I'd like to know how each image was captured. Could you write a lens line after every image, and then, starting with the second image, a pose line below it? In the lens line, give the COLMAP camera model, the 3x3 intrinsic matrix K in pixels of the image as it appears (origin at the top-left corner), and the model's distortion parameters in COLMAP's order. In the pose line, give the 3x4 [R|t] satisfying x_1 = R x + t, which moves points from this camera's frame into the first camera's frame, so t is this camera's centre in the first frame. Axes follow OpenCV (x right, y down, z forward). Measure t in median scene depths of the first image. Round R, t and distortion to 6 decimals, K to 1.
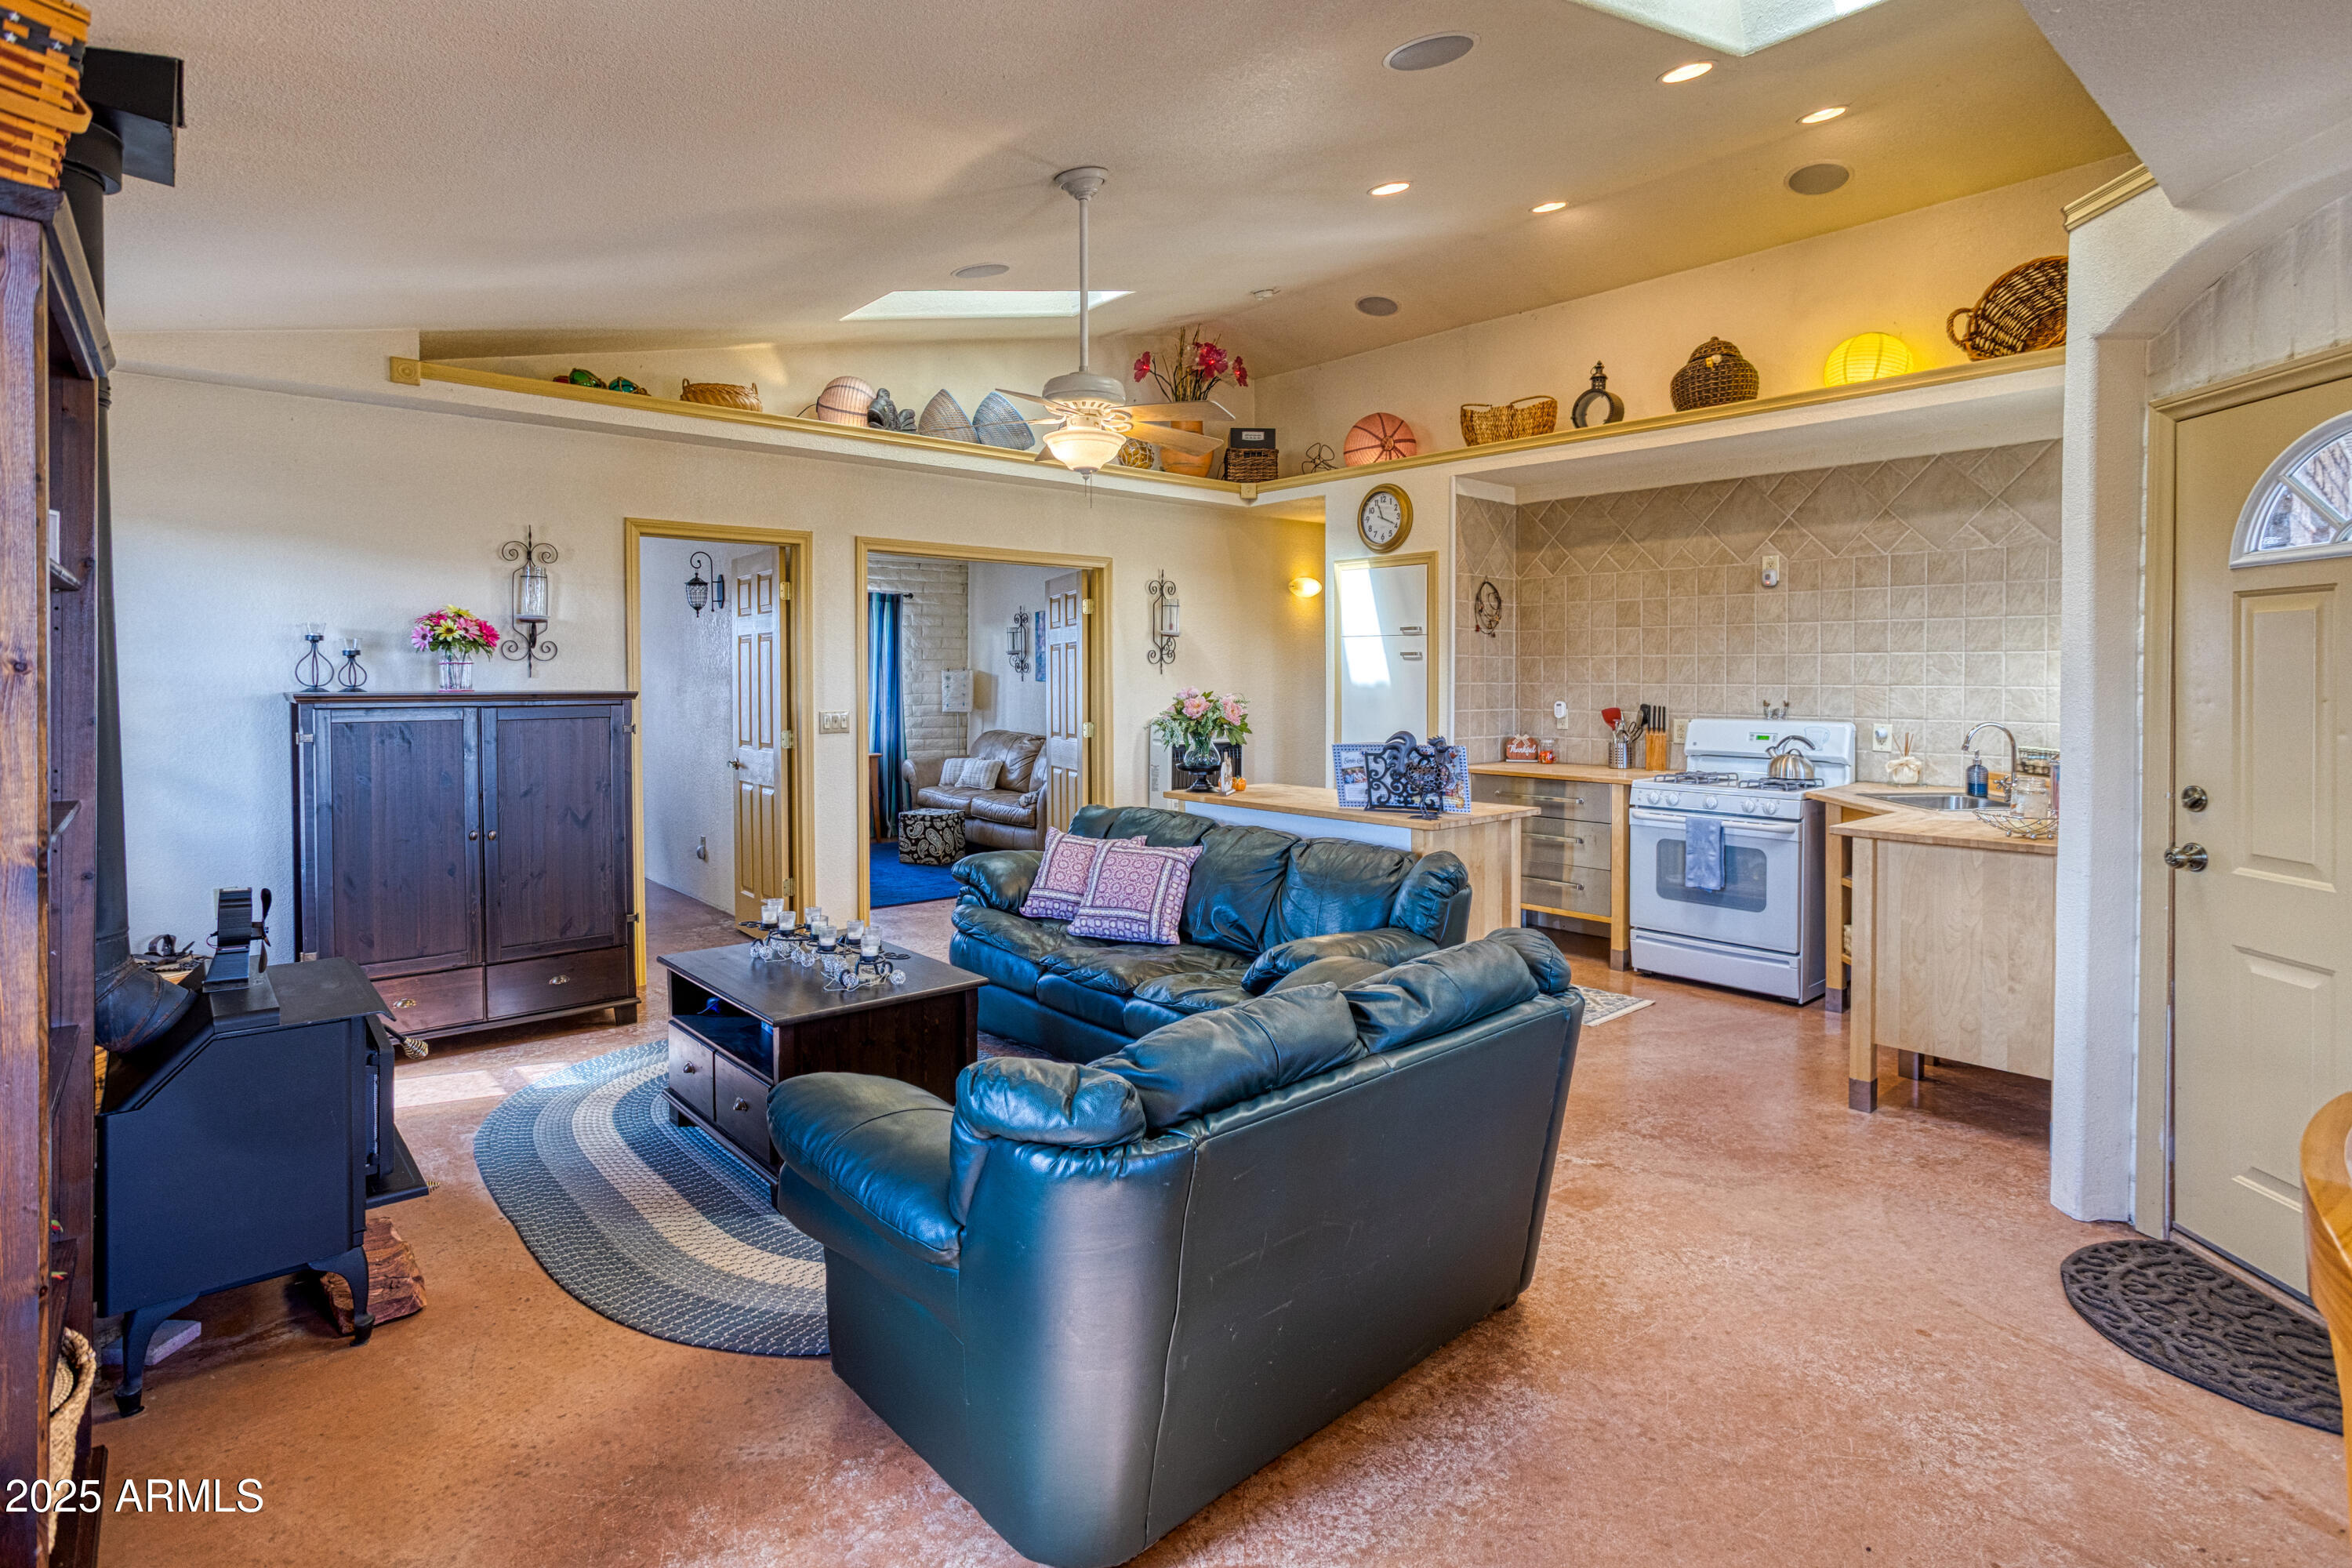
lens RADIAL K [[1177.6, 0, 1195.8], [0, 1177.6, 686.9], [0, 0, 1]] dist [-0.035772, 0.008489]
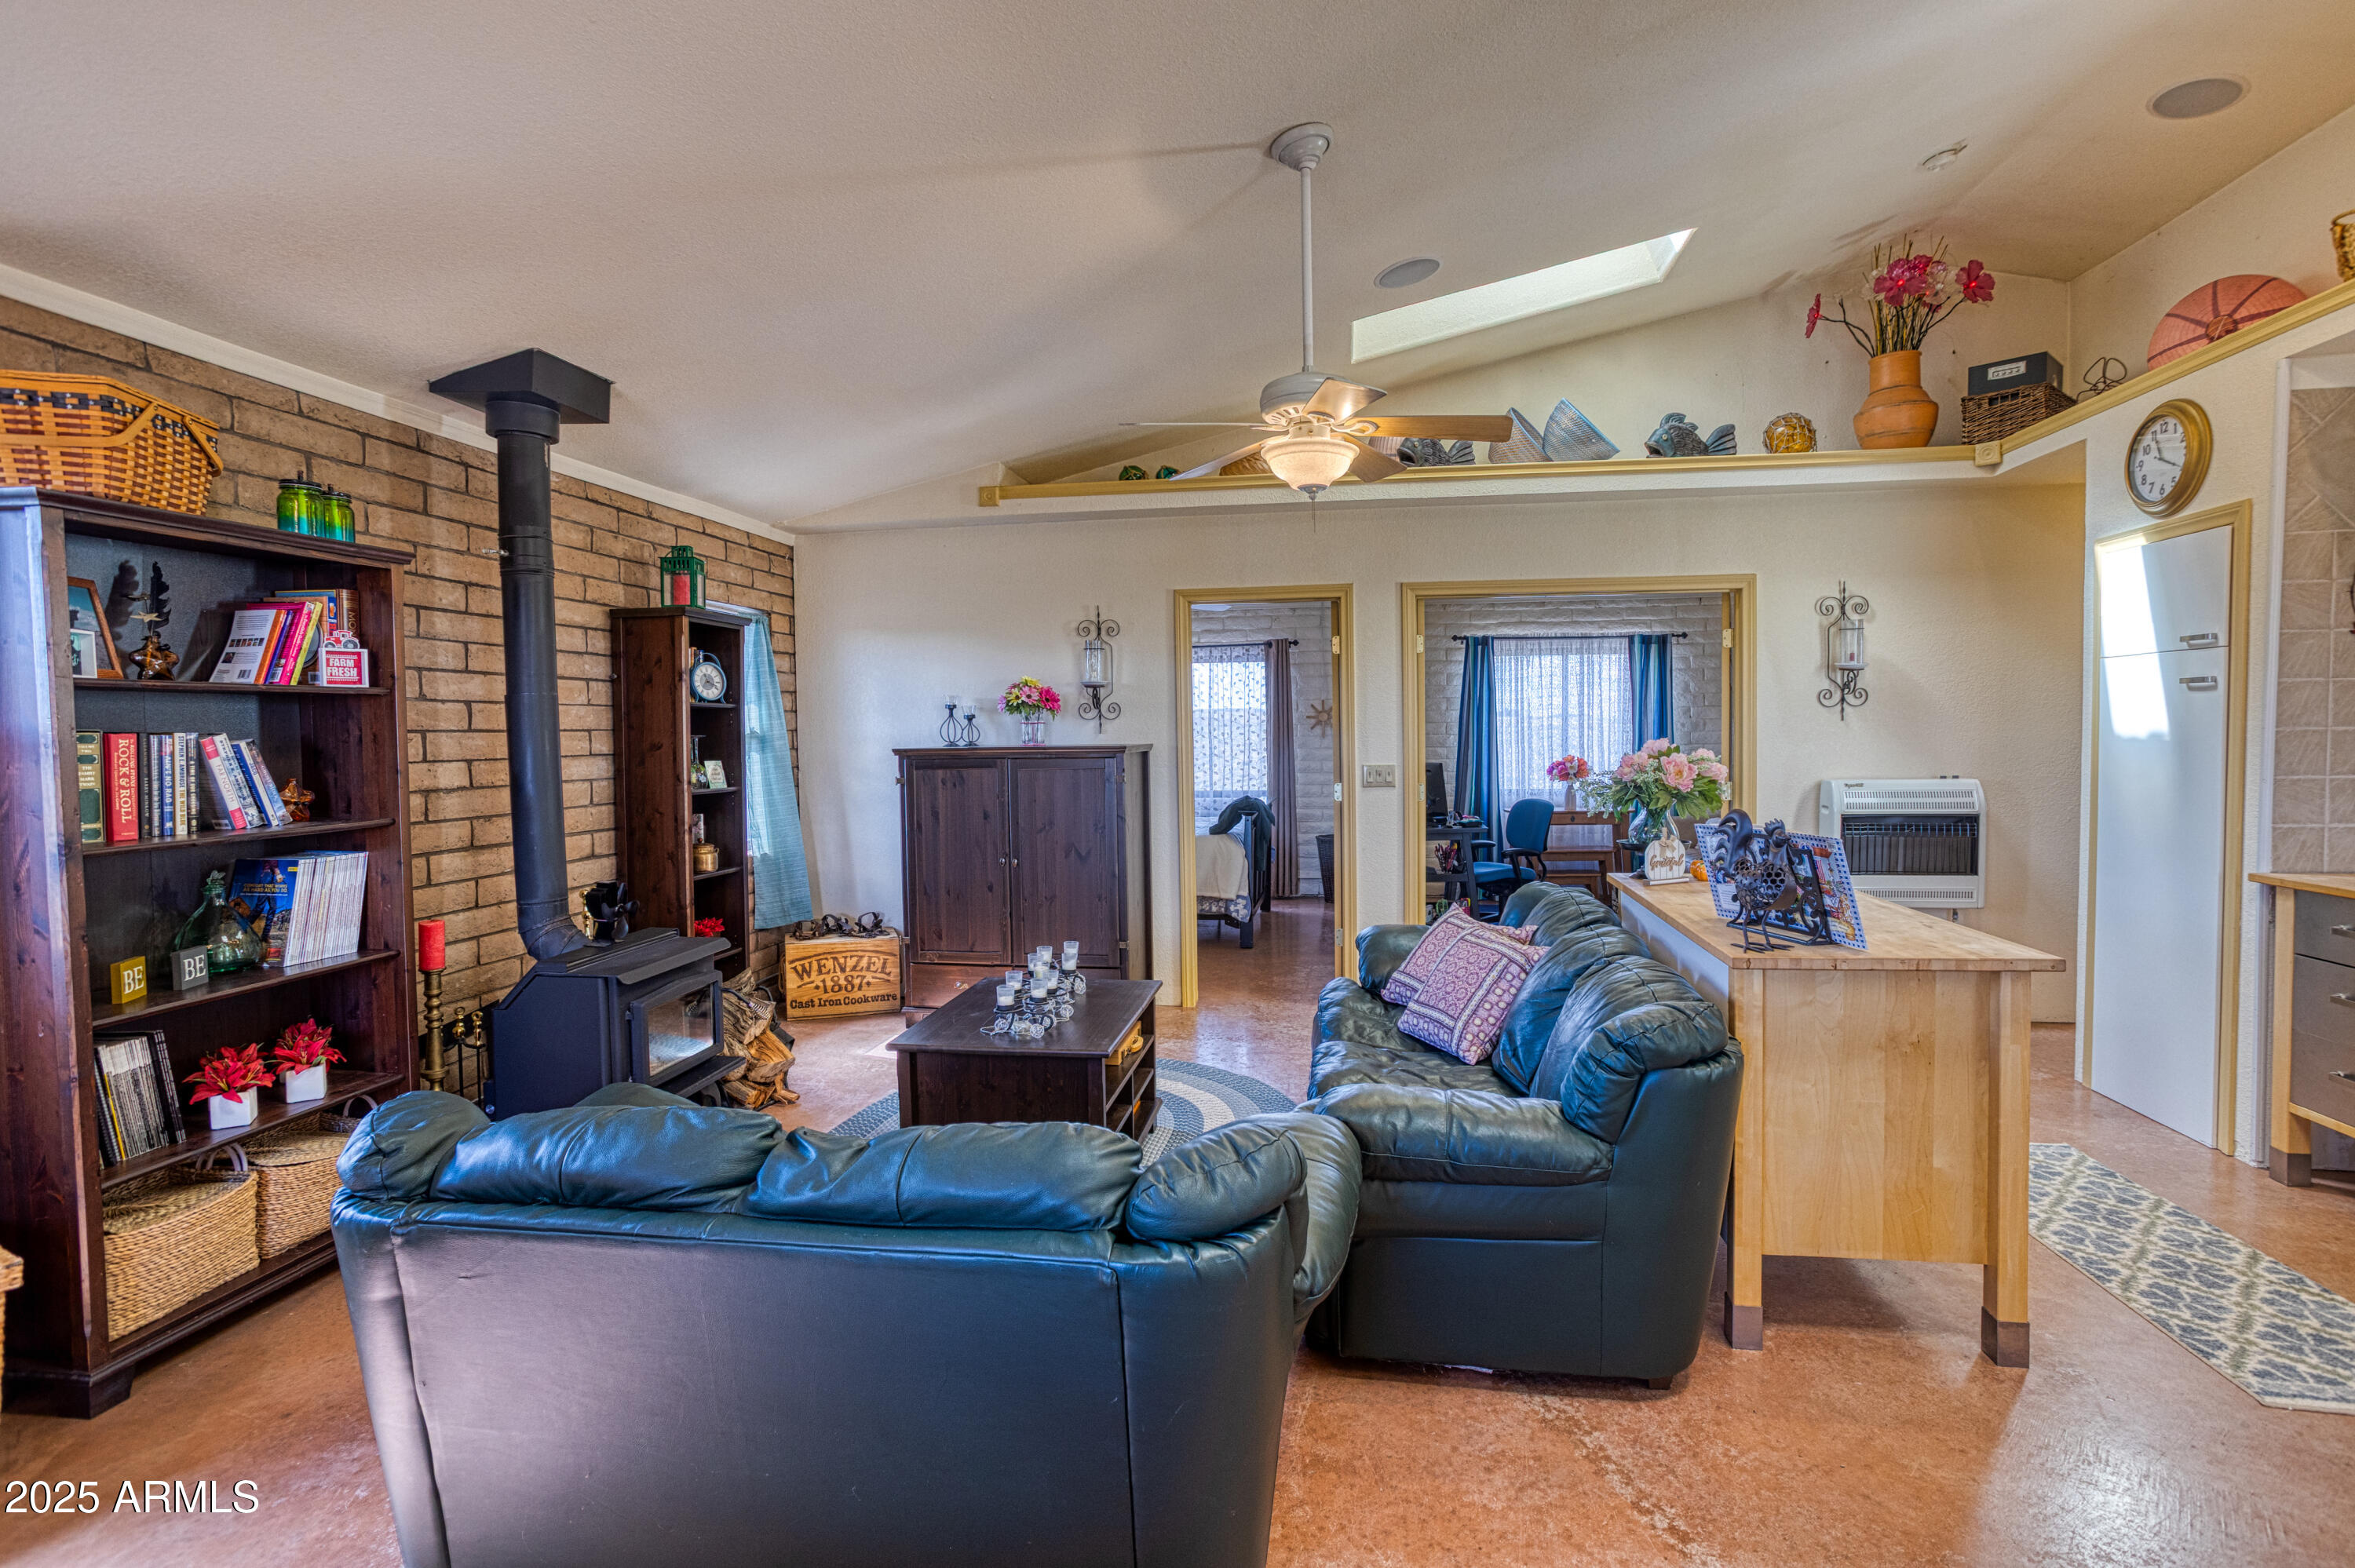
lens RADIAL K [[1151.0, 0, 1169.0], [0, 1151.0, 776.9], [0, 0, 1]] dist [-0.048133, 0.024788]
pose [[0.631239, 0.019806, -0.775335, 0.351681], [0.008621, 0.999433, 0.032549, -0.001769], [0.775540, -0.027230, 0.630711, 0.279050]]
